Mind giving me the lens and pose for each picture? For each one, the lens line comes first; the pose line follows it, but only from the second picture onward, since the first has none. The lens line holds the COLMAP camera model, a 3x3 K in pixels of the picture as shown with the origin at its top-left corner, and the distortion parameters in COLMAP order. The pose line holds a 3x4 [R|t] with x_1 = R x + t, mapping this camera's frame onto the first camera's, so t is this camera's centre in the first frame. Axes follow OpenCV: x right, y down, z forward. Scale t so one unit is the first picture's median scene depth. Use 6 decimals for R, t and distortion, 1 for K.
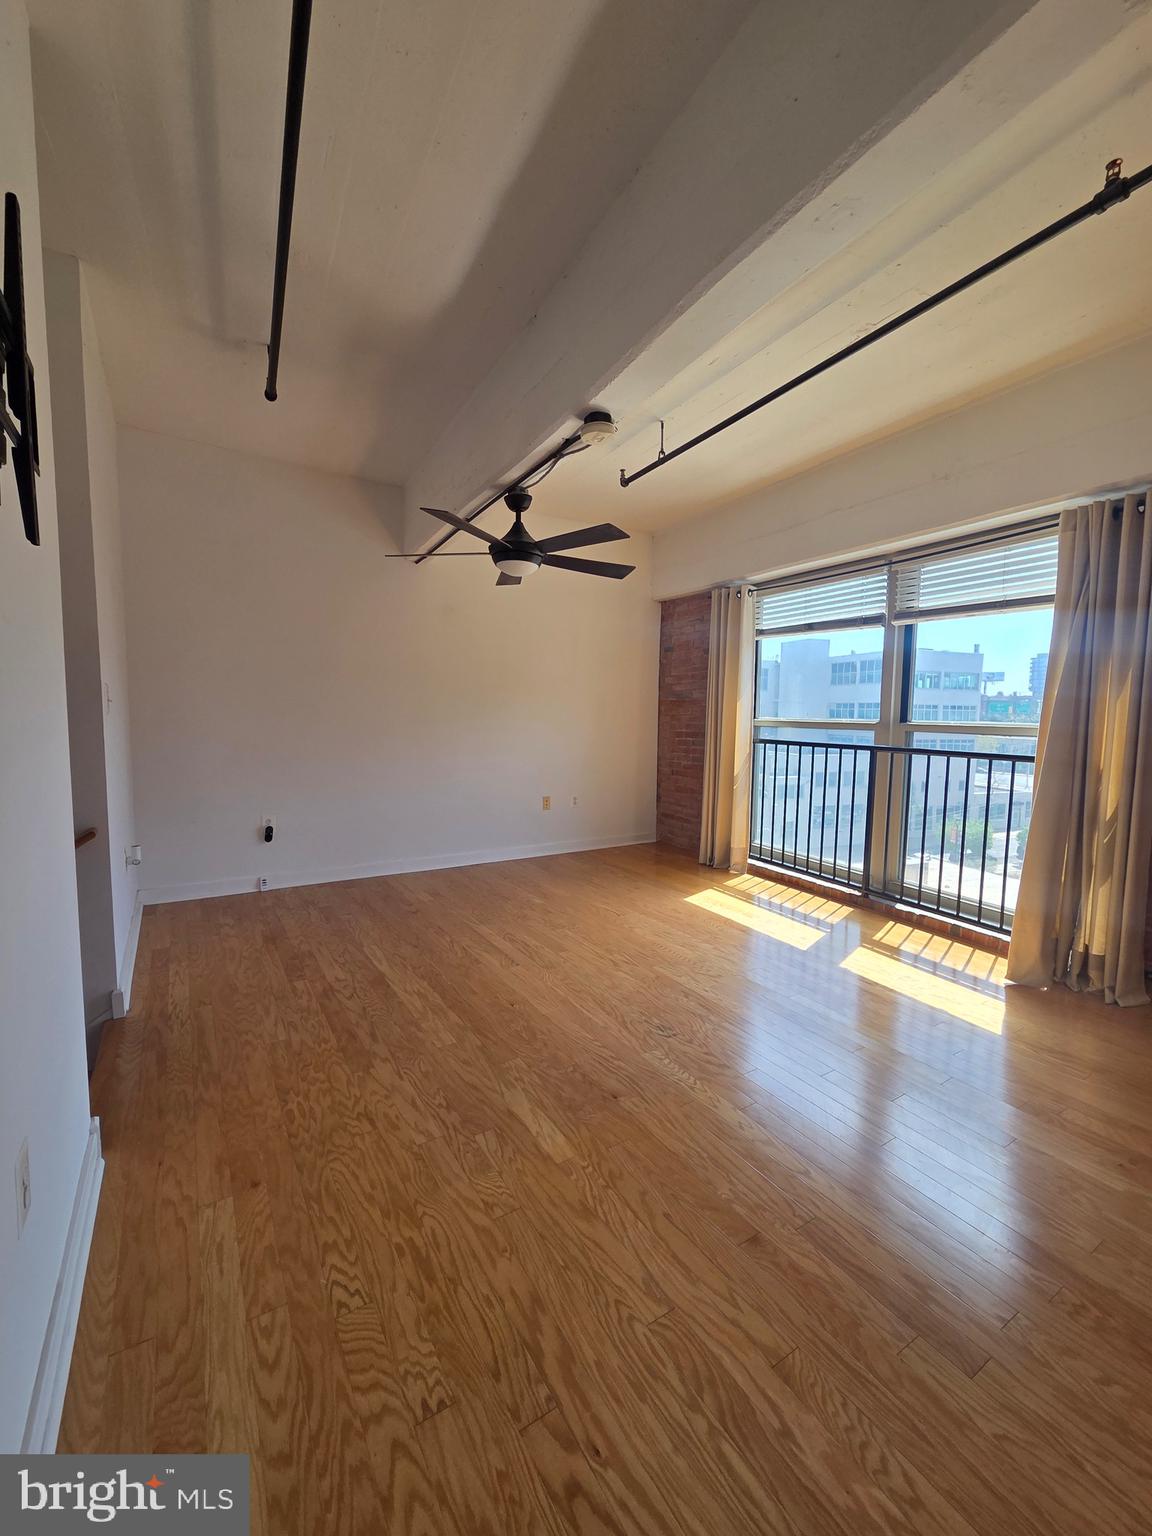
lens RADIAL K [[617.5, 0, 577.5], [0, 617.5, 765.7], [0, 0, 1]] dist [-0.001234, -0.000020]
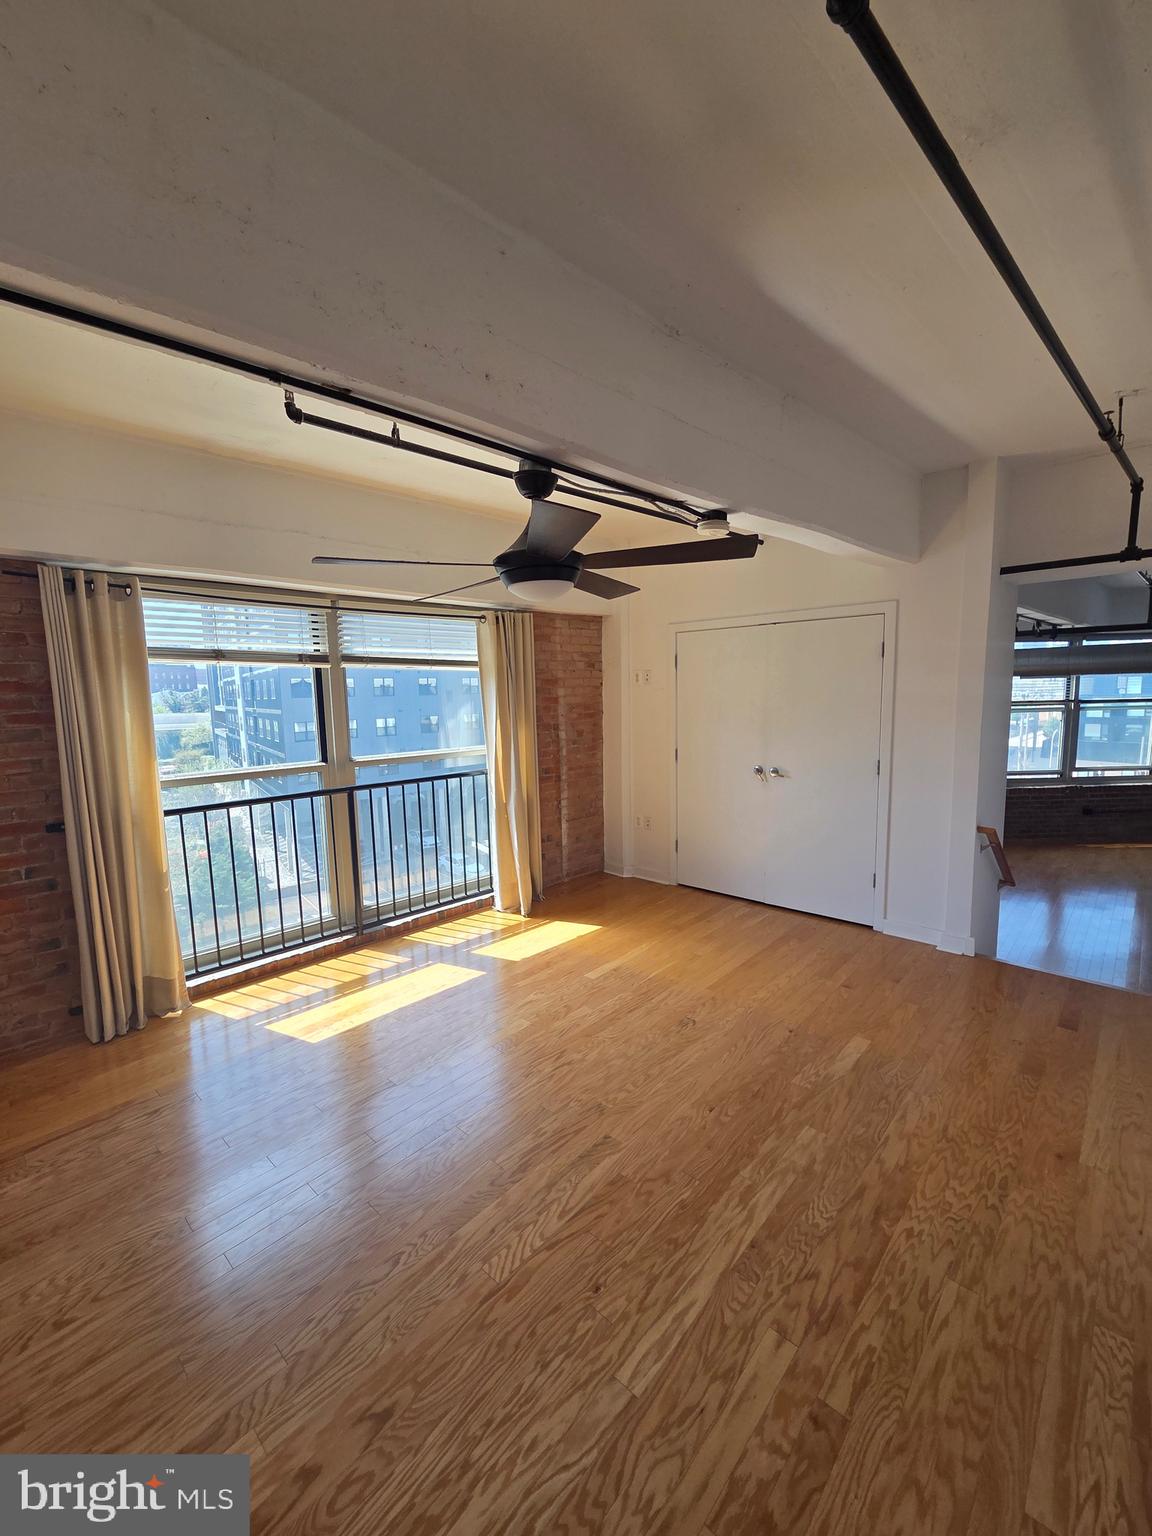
lens RADIAL K [[617.5, 0, 577.5], [0, 617.5, 765.7], [0, 0, 1]] dist [-0.001234, -0.000020]
pose [[-0.249533, -0.126788, 0.960030, -0.762882], [0.107738, 0.981602, 0.157640, -0.245216], [-0.962354, 0.142768, -0.231282, 1.165131]]
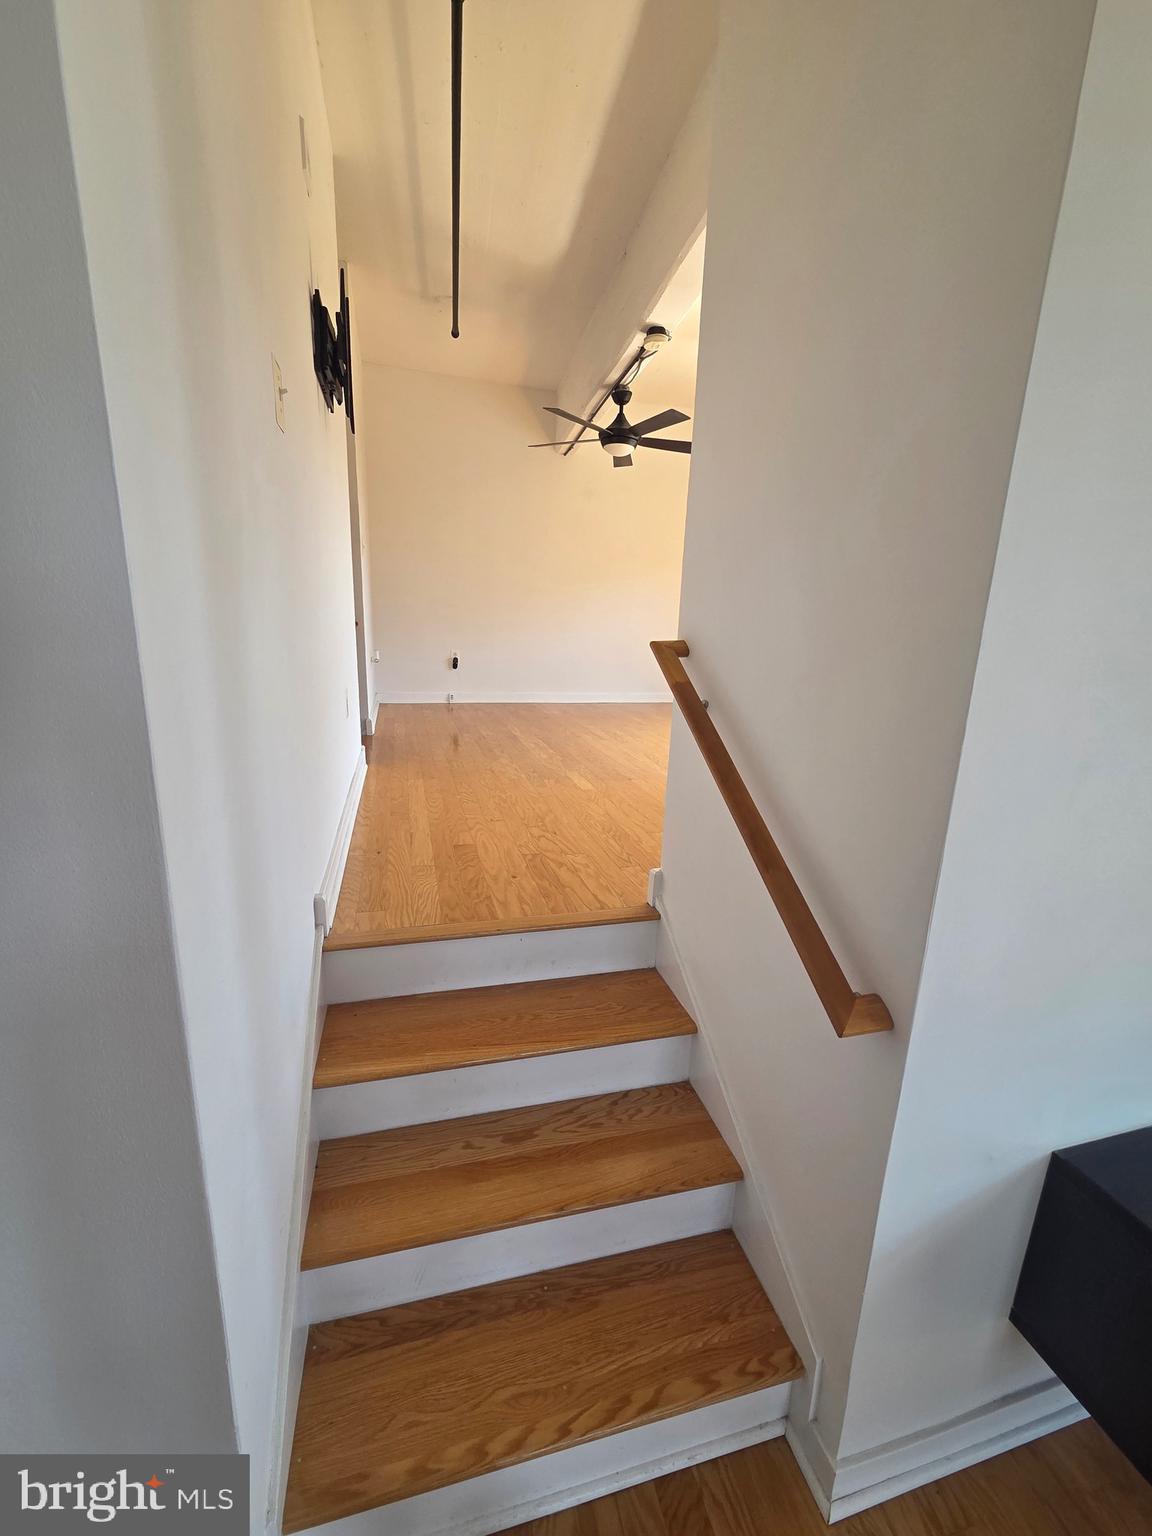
lens RADIAL K [[617.5, 0, 577.5], [0, 617.5, 765.7], [0, 0, 1]] dist [-0.001234, -0.000020]
pose [[0.955803, 0.082597, -0.282168, 0.261406], [-0.043432, 0.988864, 0.142345, 0.181308], [0.290784, -0.123798, 0.948746, -0.406670]]
